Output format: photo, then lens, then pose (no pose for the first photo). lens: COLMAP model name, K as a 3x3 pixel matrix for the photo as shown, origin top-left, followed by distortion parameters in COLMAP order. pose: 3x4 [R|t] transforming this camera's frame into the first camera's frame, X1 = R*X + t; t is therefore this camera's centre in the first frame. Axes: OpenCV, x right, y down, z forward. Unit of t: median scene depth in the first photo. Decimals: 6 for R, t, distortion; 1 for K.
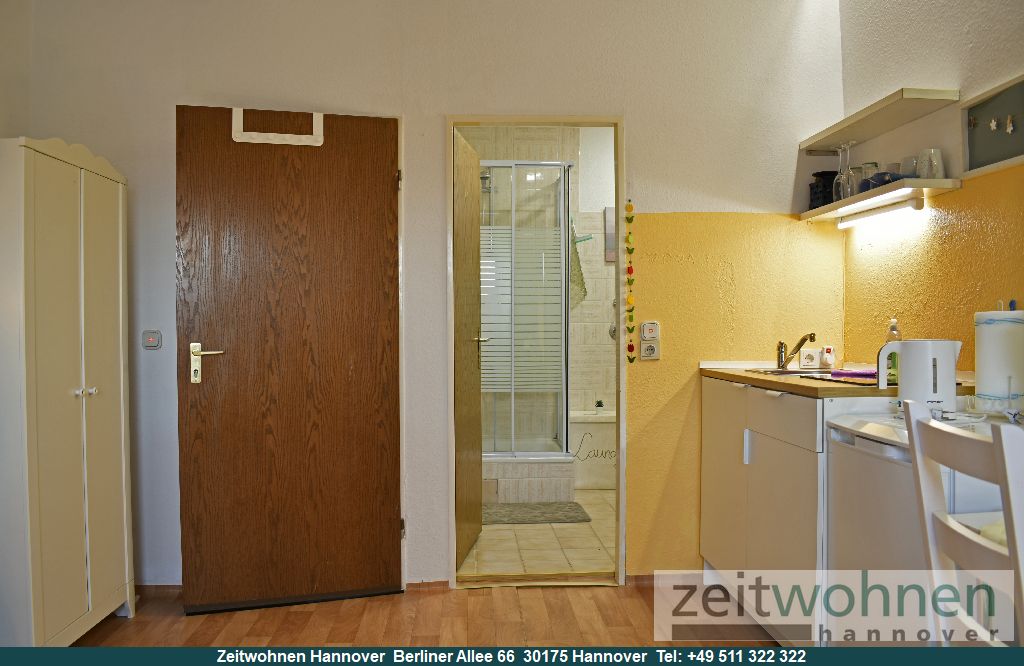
lens RADIAL K [[840.3, 0, 512.0], [0, 840.3, 333.0], [0, 0, 1]] dist [-0.095599, 0.010097]
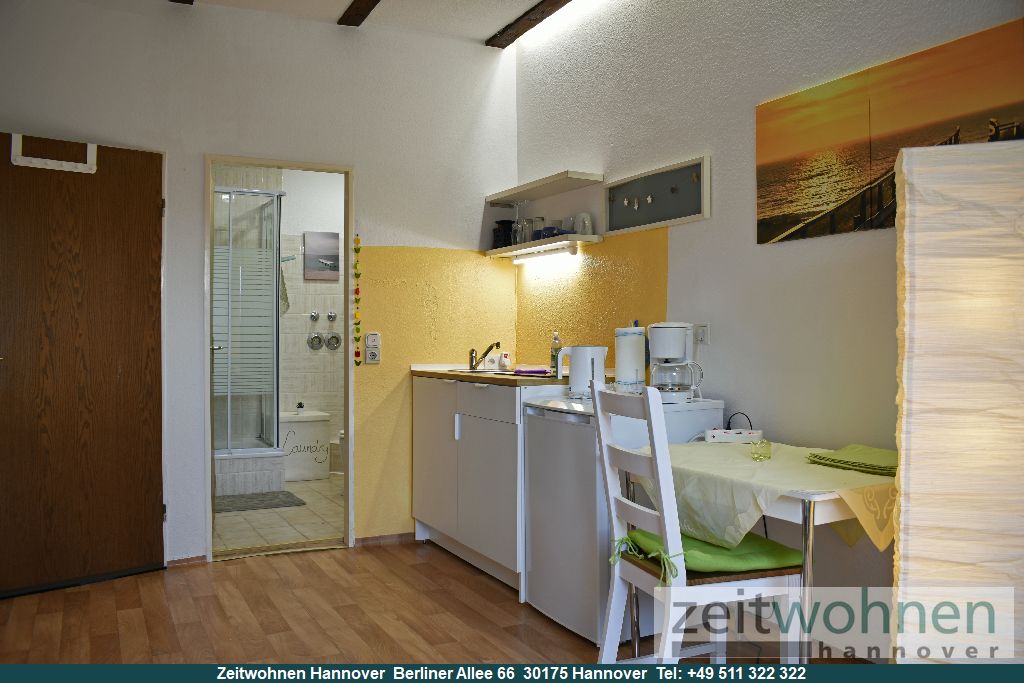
lens RADIAL K [[854.9, 0, 512.0], [0, 854.9, 341.5], [0, 0, 1]] dist [-0.100974, 0.006835]
pose [[0.905111, 0.002851, 0.425166, -0.193292], [-0.001262, 0.999991, -0.004020, 0.004223], [-0.425174, 0.003102, 0.905106, -0.245071]]
